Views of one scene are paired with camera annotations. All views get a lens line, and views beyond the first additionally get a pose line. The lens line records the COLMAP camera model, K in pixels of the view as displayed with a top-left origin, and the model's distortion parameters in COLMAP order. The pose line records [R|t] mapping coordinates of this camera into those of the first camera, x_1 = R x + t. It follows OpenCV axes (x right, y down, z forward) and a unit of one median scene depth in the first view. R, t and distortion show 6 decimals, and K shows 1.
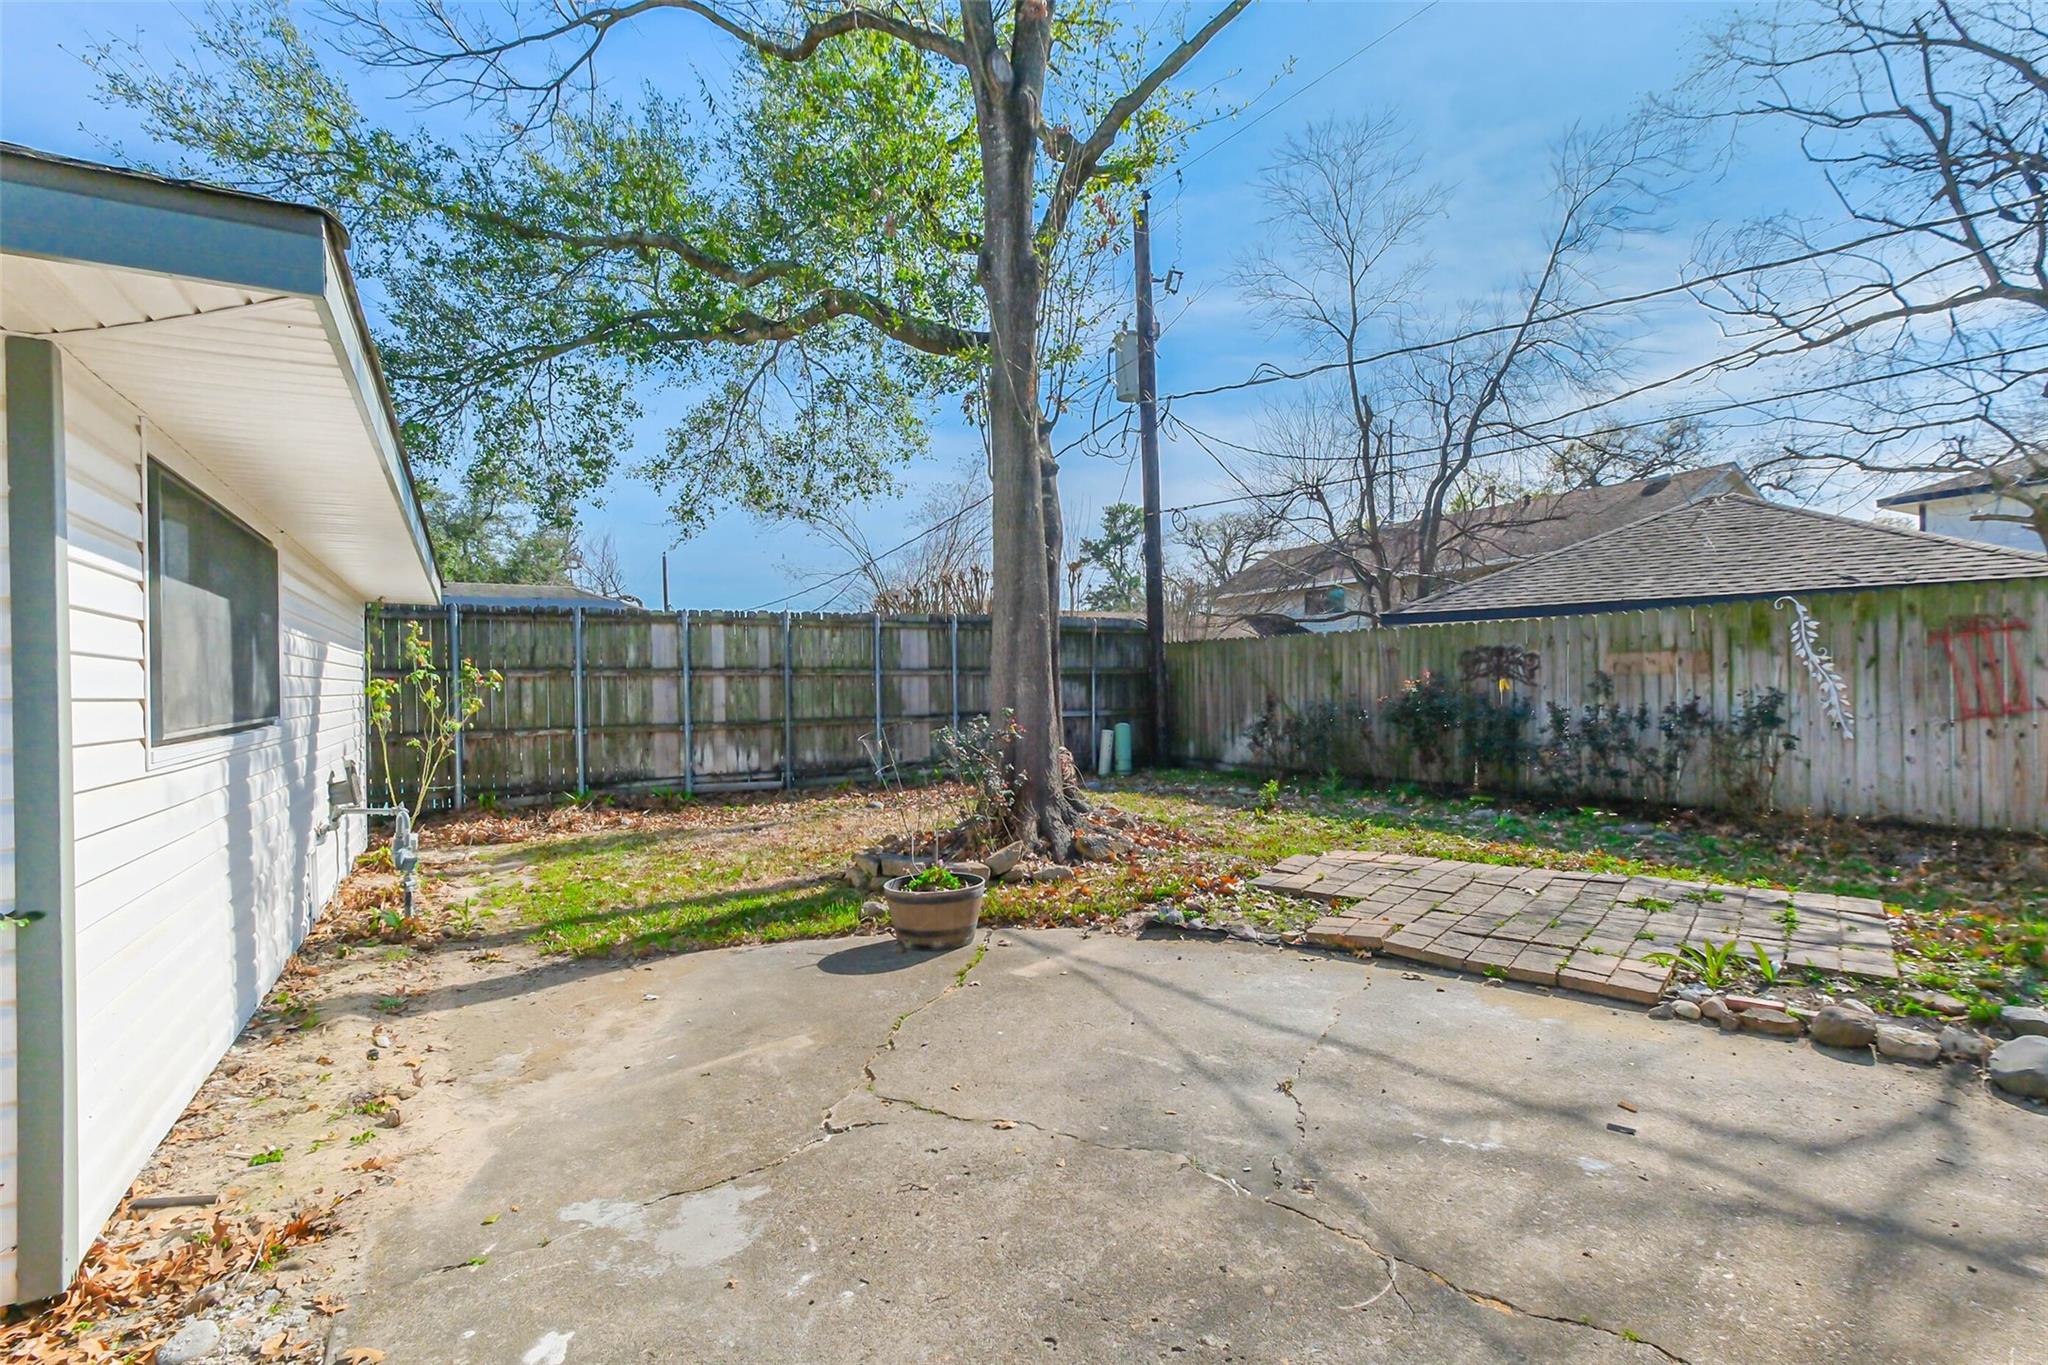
lens RADIAL K [[945.8, 0, 1021.2], [0, 945.8, 686.5], [0, 0, 1]] dist [-0.002486, 0.001855]
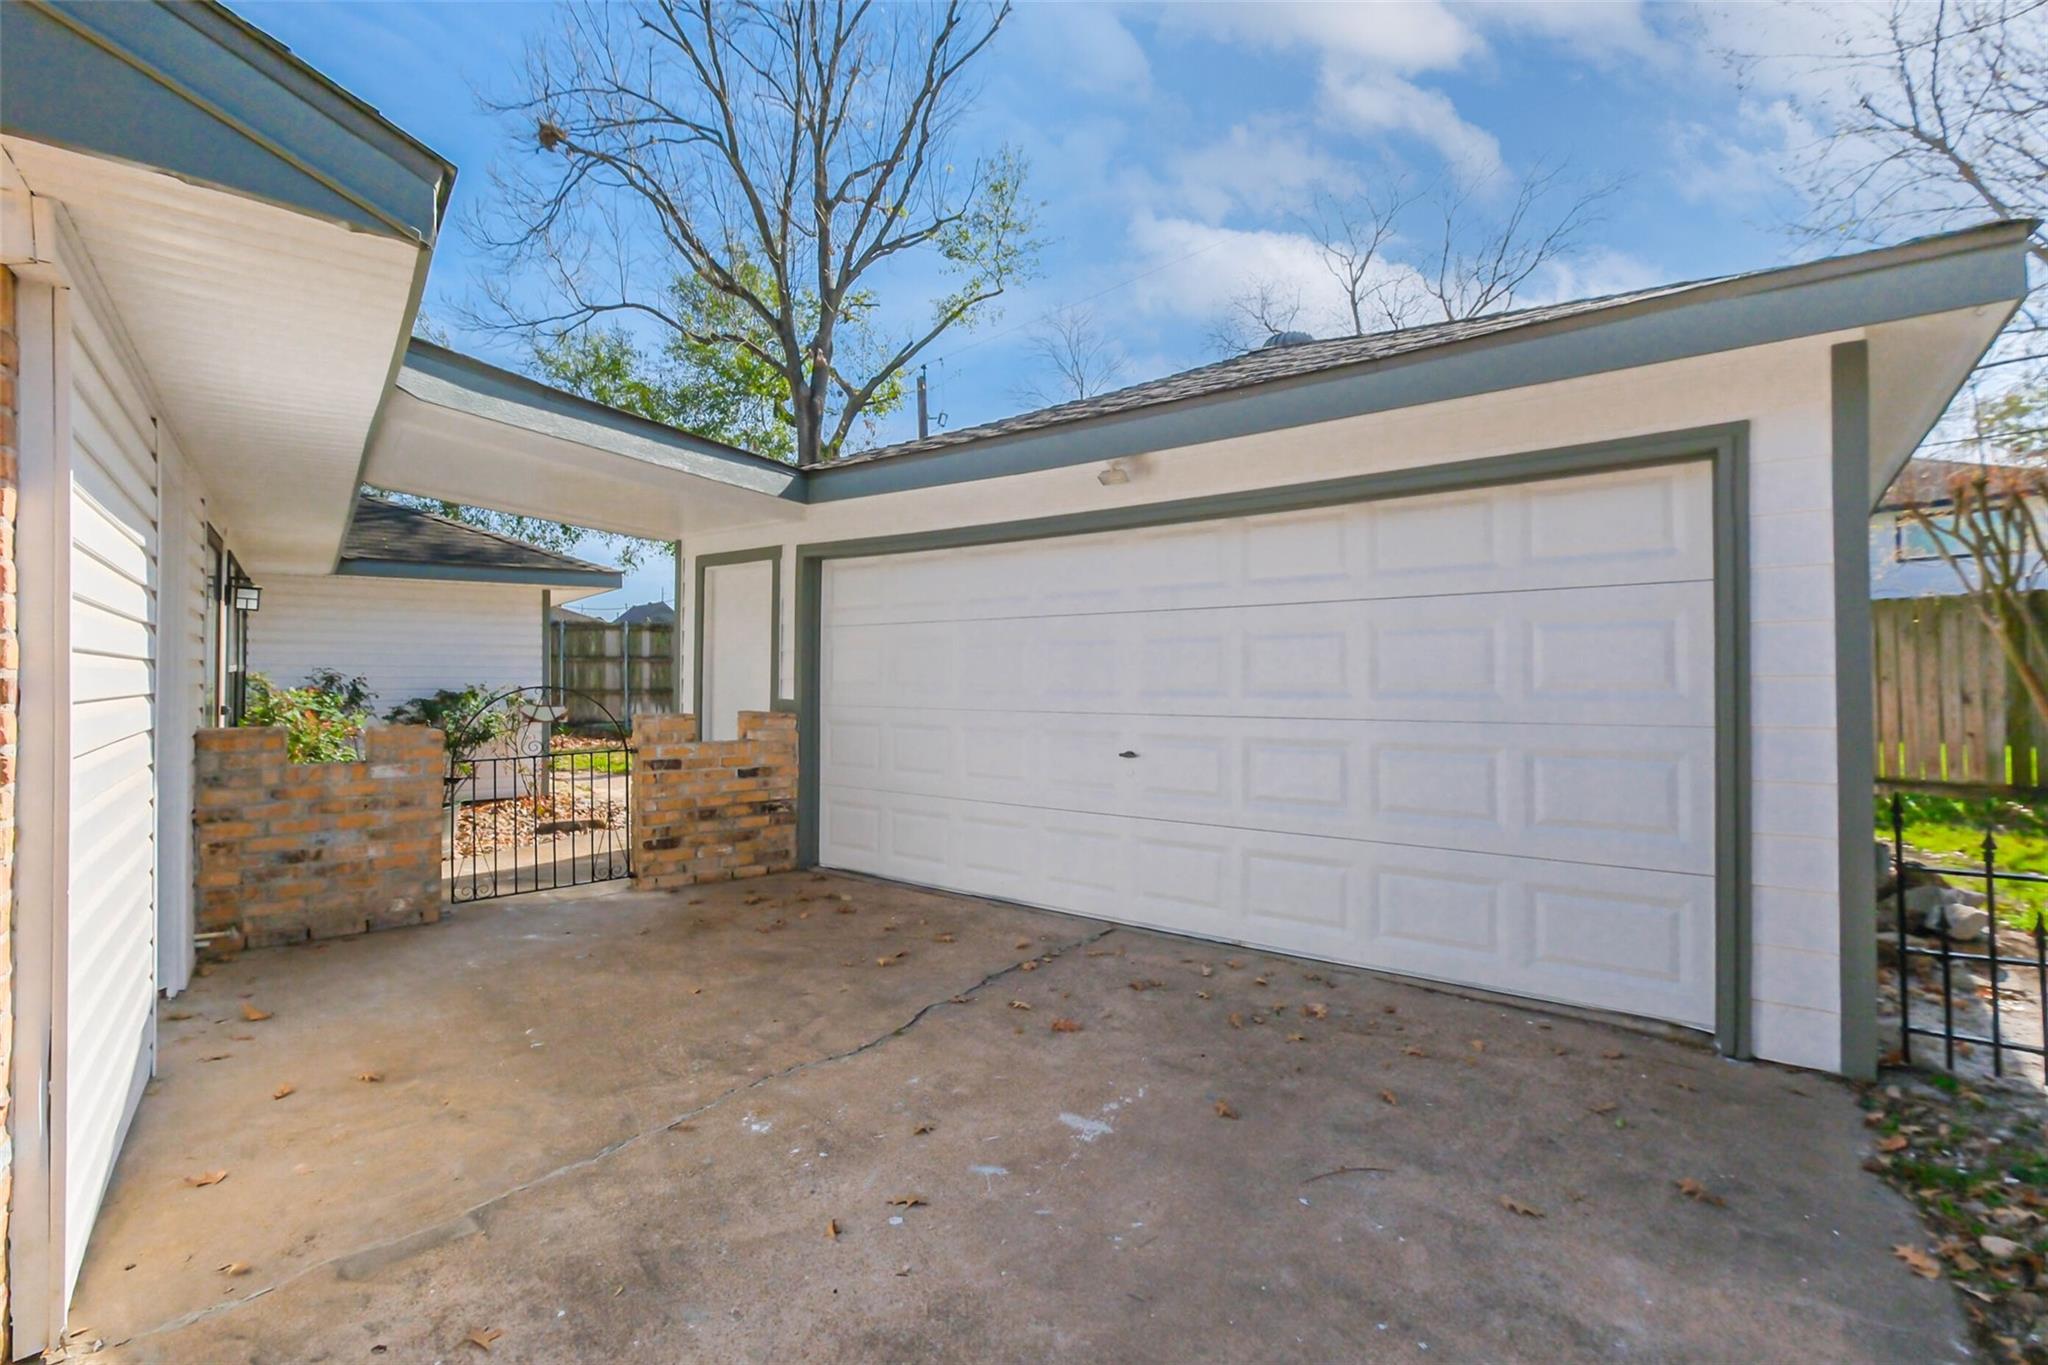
lens RADIAL K [[921.3, 0, 1030.6], [0, 921.3, 673.7], [0, 0, 1]] dist [0.000883, 0.004129]
pose [[0.989494, 0.019320, 0.143276, 0.124287], [-0.018955, 0.999813, -0.003915, 0.002922], [-0.143325, 0.001158, 0.989675, -0.731383]]
